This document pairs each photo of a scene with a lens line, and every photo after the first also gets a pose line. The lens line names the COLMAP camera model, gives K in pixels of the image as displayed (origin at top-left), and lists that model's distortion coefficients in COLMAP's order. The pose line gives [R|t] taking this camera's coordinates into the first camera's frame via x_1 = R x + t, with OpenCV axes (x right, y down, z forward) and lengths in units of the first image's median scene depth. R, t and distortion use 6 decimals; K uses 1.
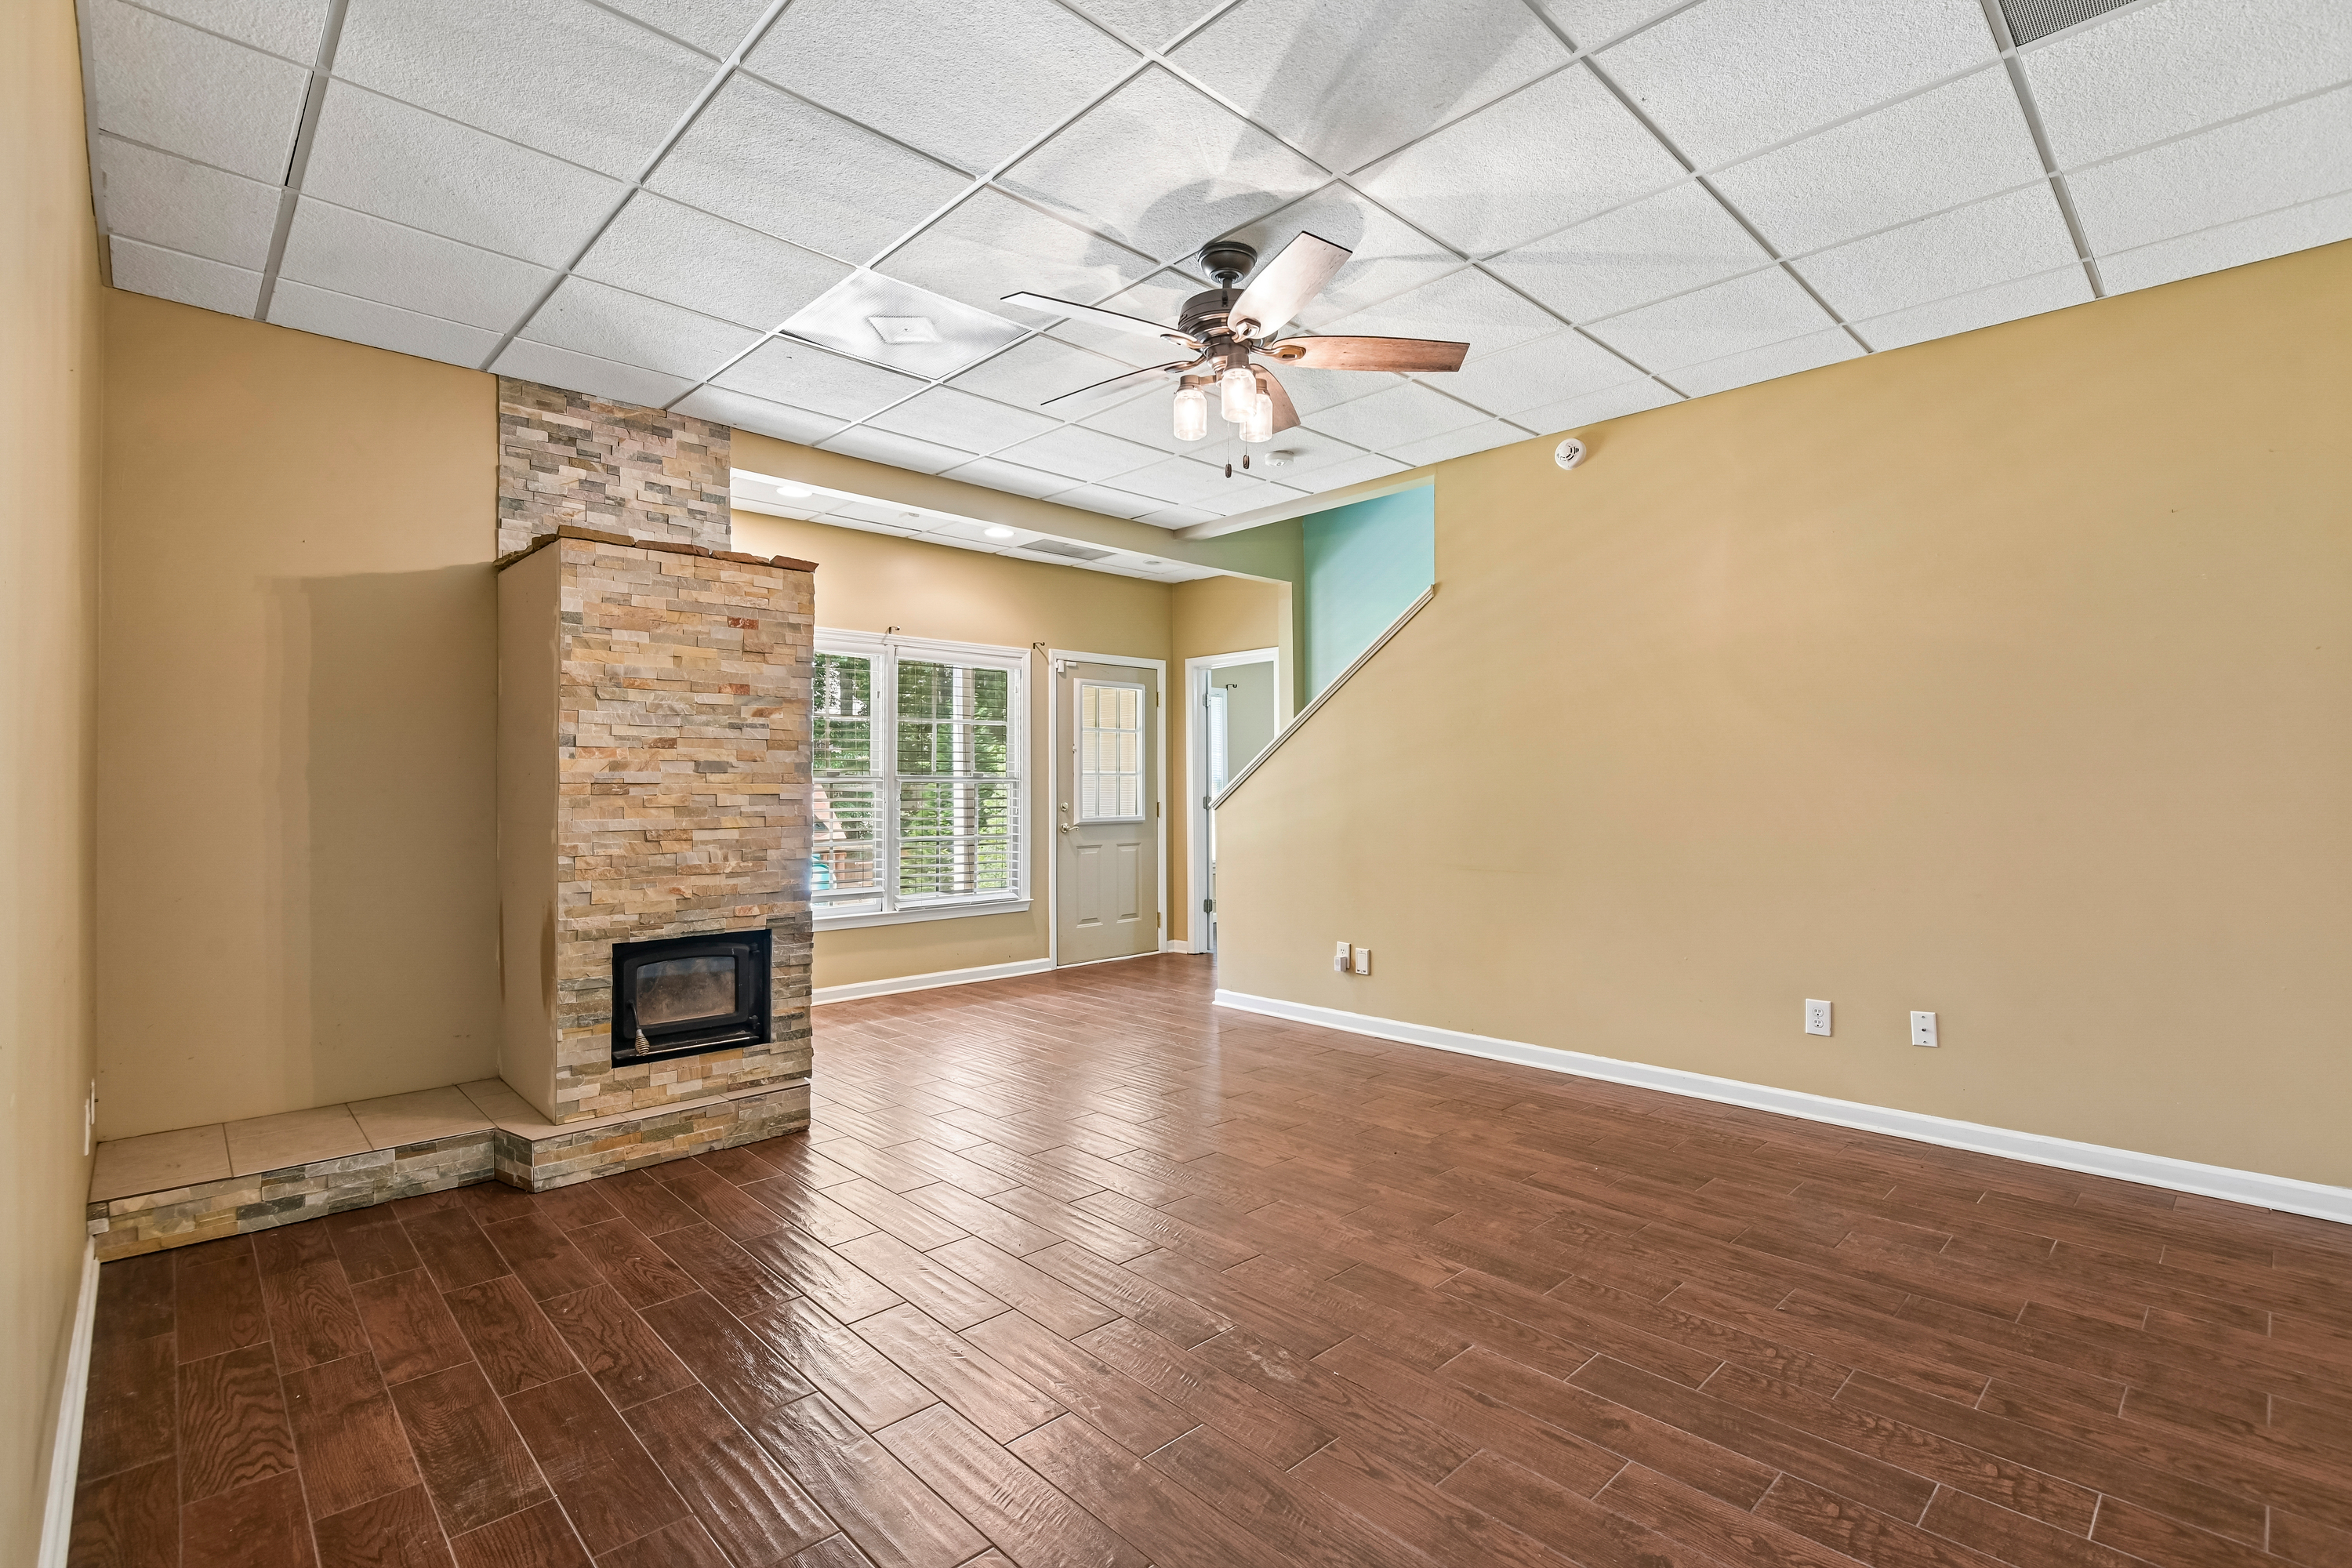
lens RADIAL K [[1072.3, 0, 1179.8], [0, 1072.3, 778.5], [0, 0, 1]] dist [-0.007481, -0.006262]
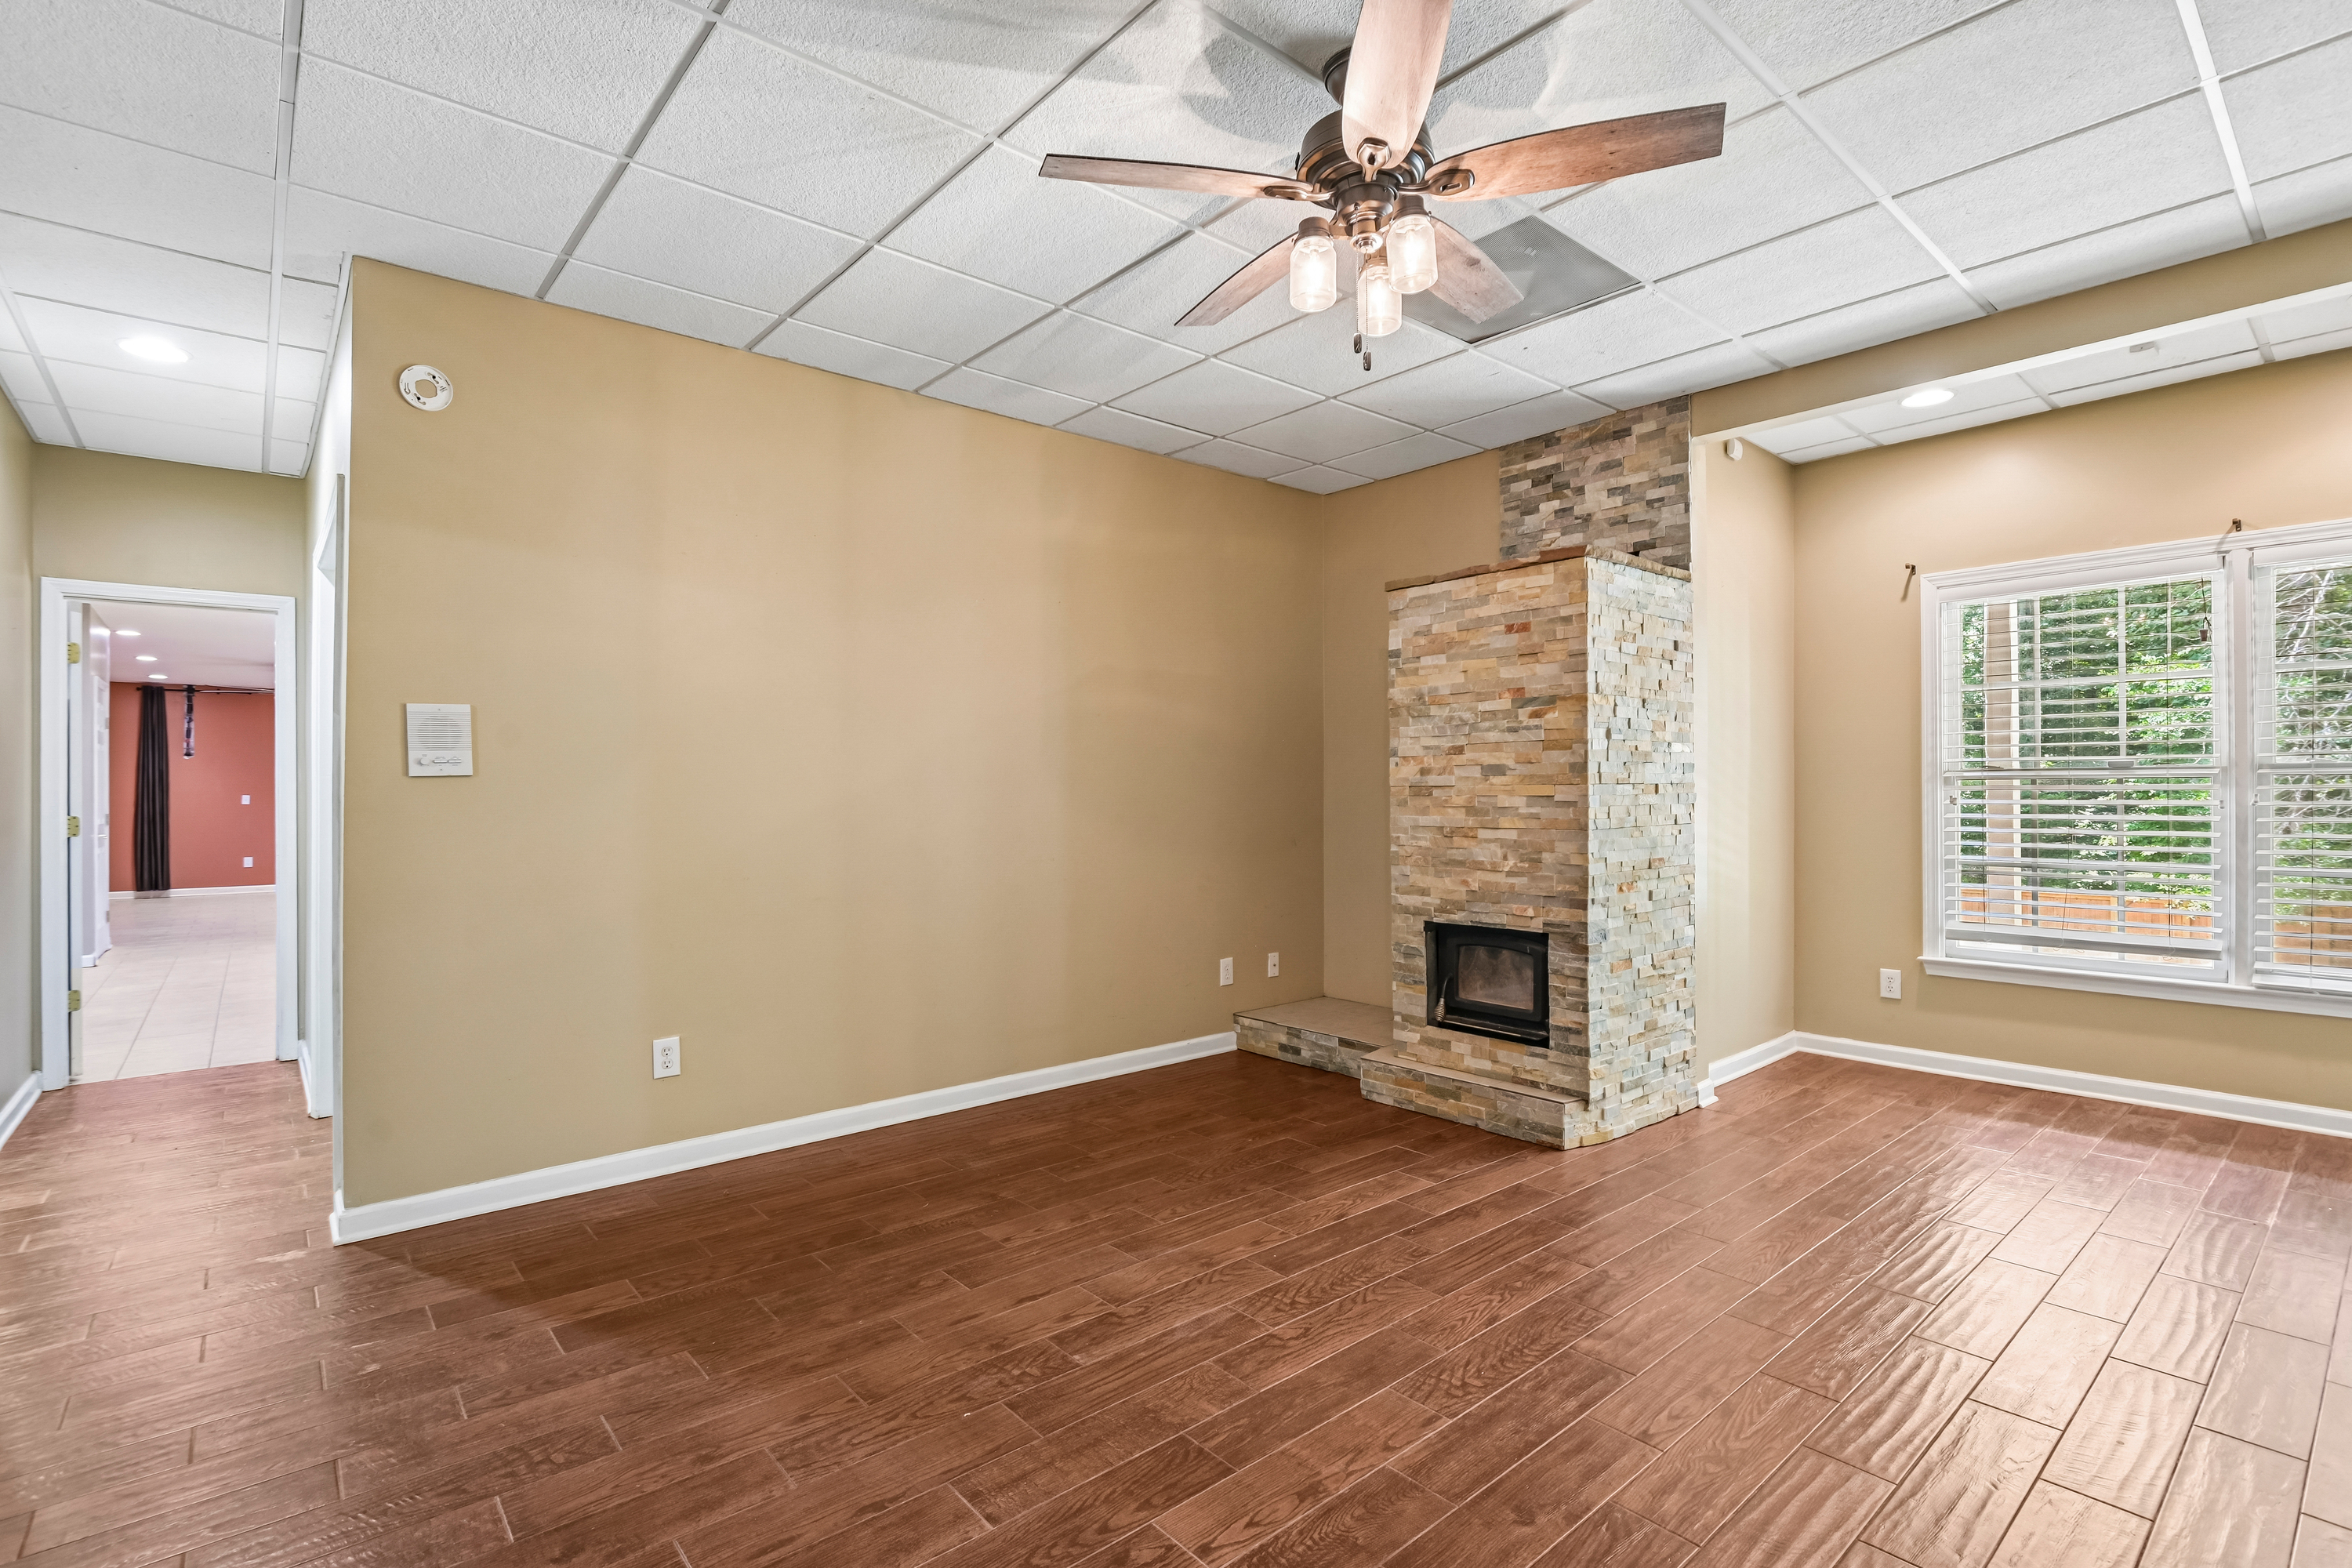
lens RADIAL K [[1094.7, 0, 1182.8], [0, 1094.7, 788.6], [0, 0, 1]] dist [-0.002035, -0.009646]
pose [[-0.054839, 0.000226, -0.998495, 0.668732], [0.016020, 0.999871, -0.000654, 0.003465], [0.998367, -0.016032, -0.054836, 0.759712]]
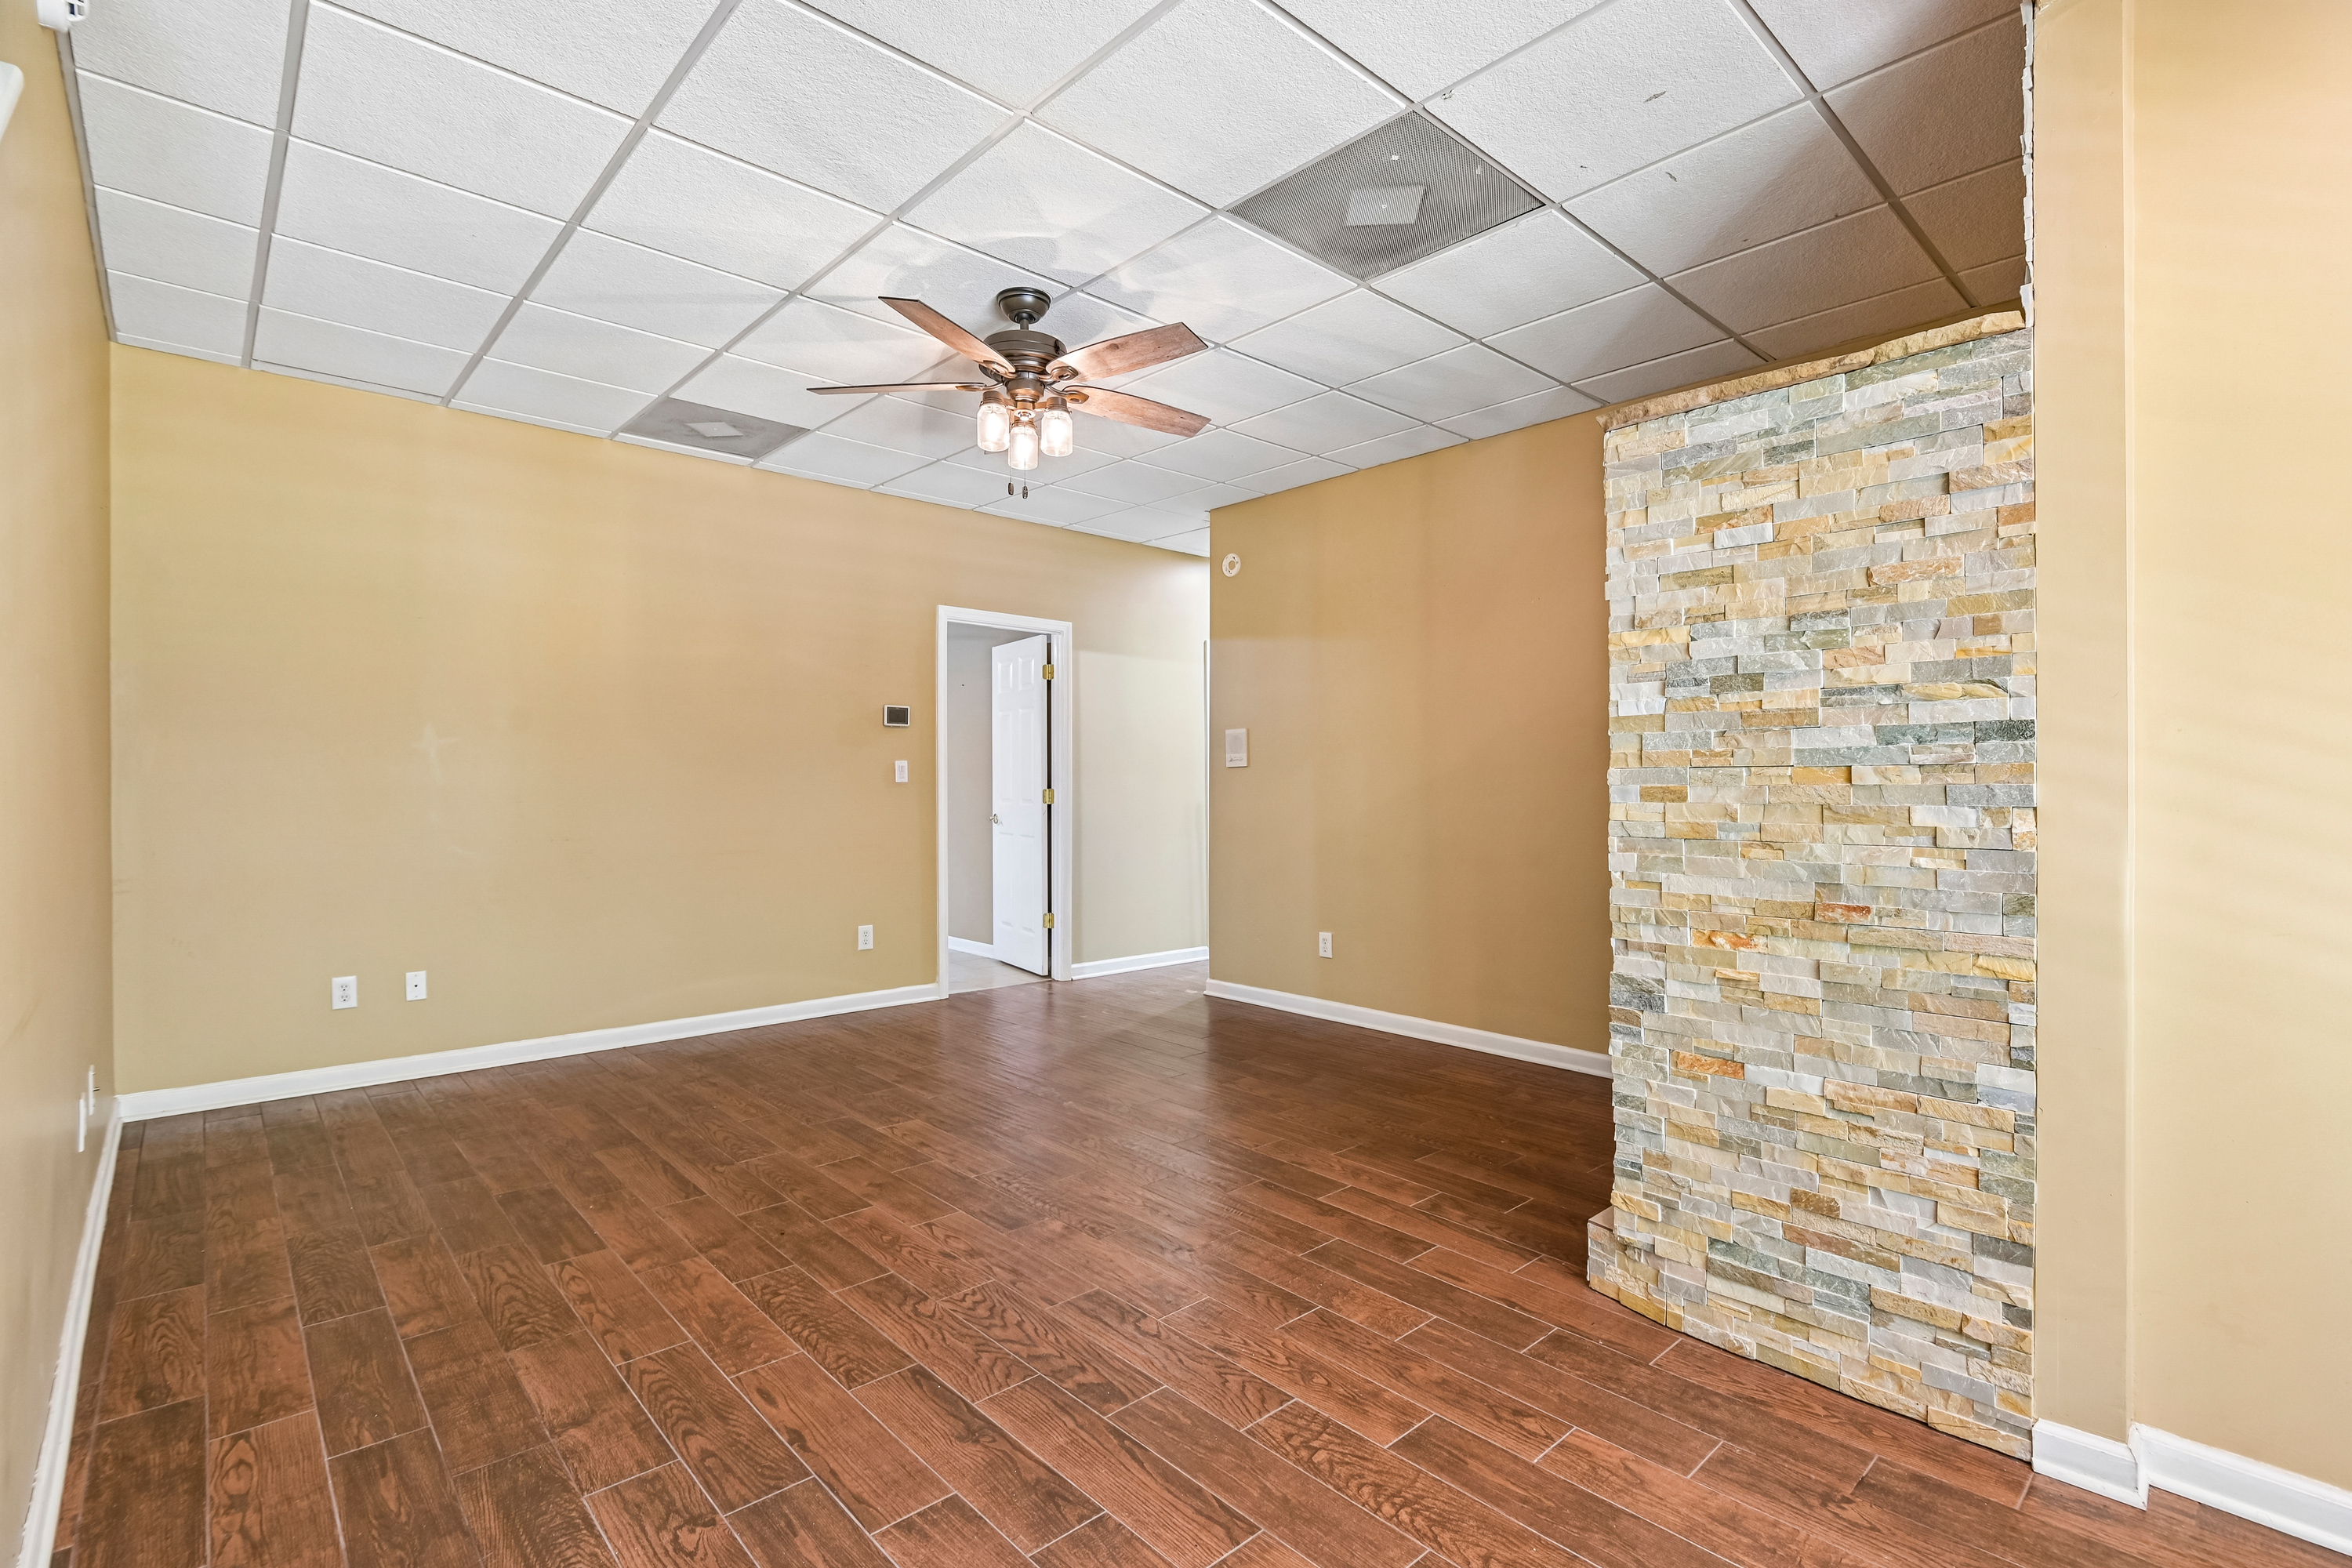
lens RADIAL K [[1094.7, 0, 1182.8], [0, 1094.7, 788.6], [0, 0, 1]] dist [-0.002035, -0.009646]
pose [[-0.999746, 0.000123, 0.022554, -0.113850], [0.000120, 1.000000, -0.000123, 0.017285], [-0.022554, -0.000120, -0.999746, 1.773685]]
